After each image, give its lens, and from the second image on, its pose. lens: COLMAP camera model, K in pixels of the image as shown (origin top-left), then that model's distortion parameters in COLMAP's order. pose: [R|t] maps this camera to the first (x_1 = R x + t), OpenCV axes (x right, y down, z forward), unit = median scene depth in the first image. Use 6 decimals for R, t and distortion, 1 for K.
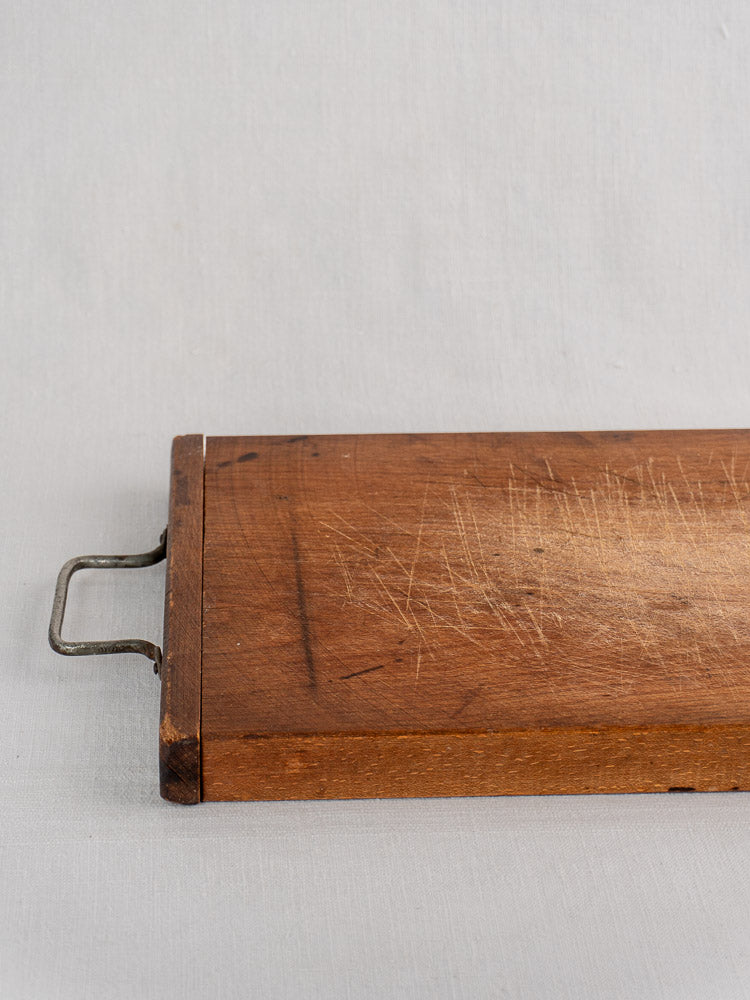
lens RADIAL K [[2340.0, 0, 382.7], [0, 2340.0, 500.2], [0, 0, 1]] dist [-0.004243, 0.000000]
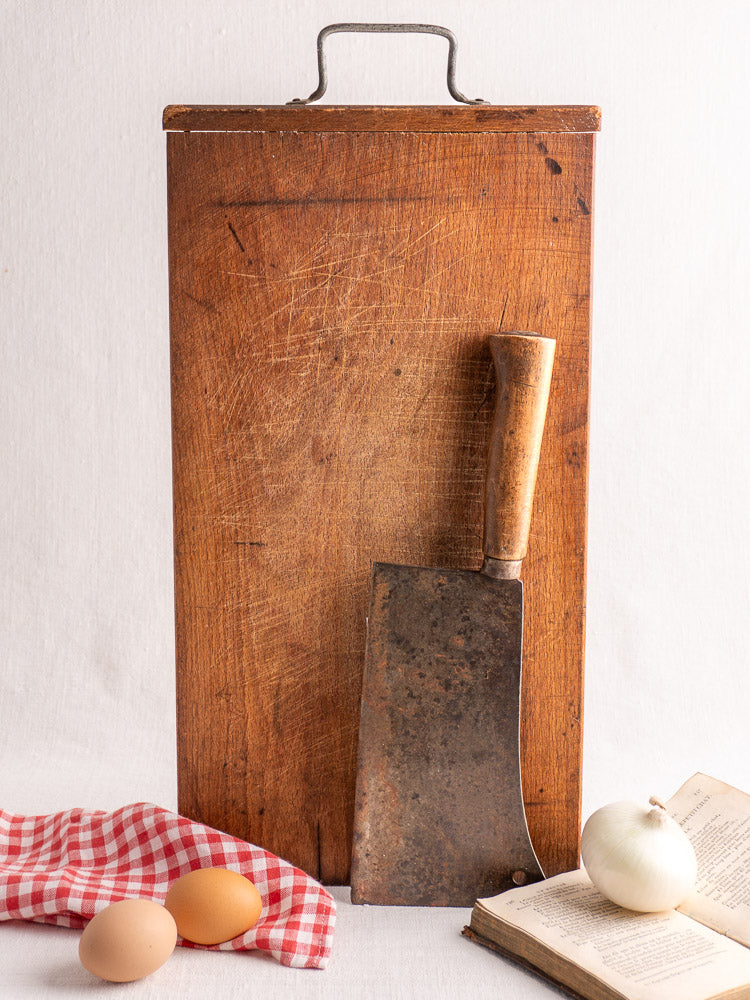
lens RADIAL K [[1836.2, 0, 377.2], [0, 1836.2, 500.0], [0, 0, 1]] dist [-0.001635, 0.000000]
pose [[-0.063208, 0.979857, 0.189431, -0.069120], [-0.438438, -0.197776, 0.876731, -0.985553], [0.896536, -0.027637, 0.442108, 0.505716]]
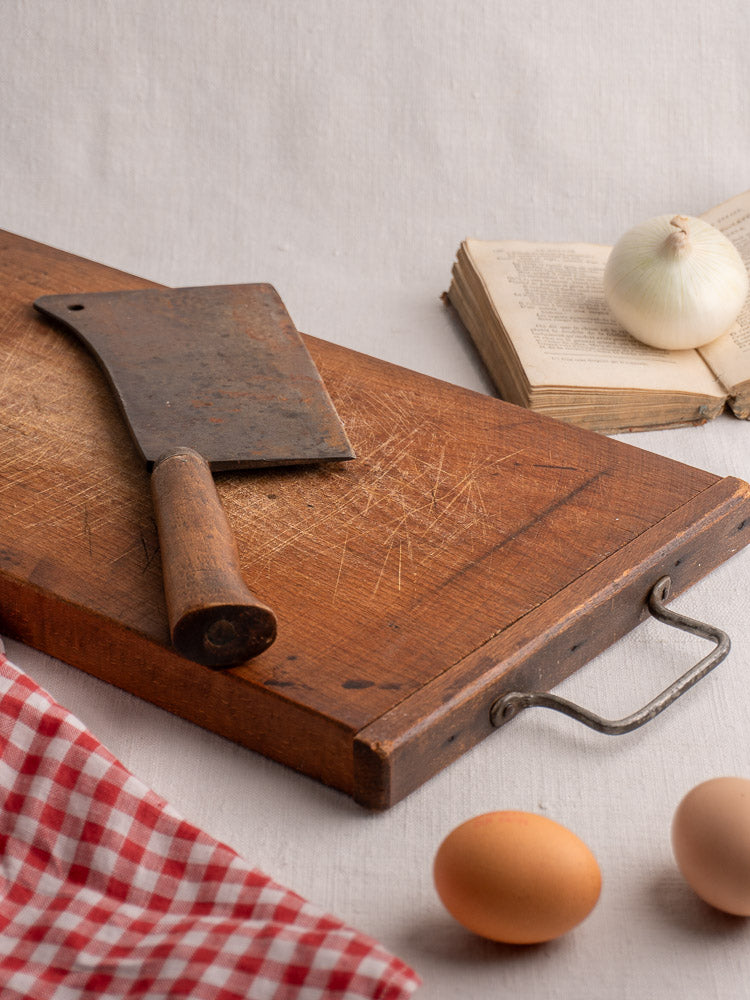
lens RADIAL K [[2340.0, 0, 373.8], [0, 2340.0, 499.3], [0, 0, 1]] dist [-0.004243, 0.000000]
pose [[-0.736821, -0.332833, 0.588486, -0.571444], [0.308446, 0.609079, 0.730673, -0.716101], [-0.601627, 0.719892, -0.346122, 1.352530]]
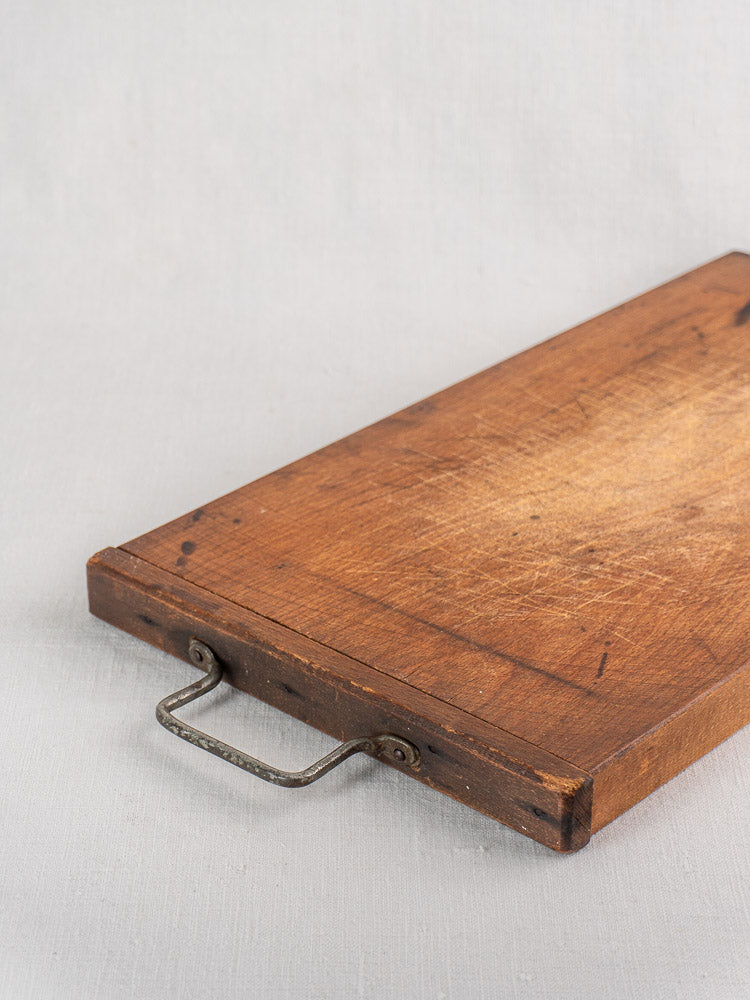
lens RADIAL K [[2340.0, 0, 373.7], [0, 2340.0, 501.1], [0, 0, 1]] dist [-0.004243, 0.000000]
pose [[0.707588, -0.335379, 0.621965, -0.635911], [0.328654, 0.935392, 0.130489, -0.146155], [-0.625544, 0.112079, 0.772096, 0.253386]]
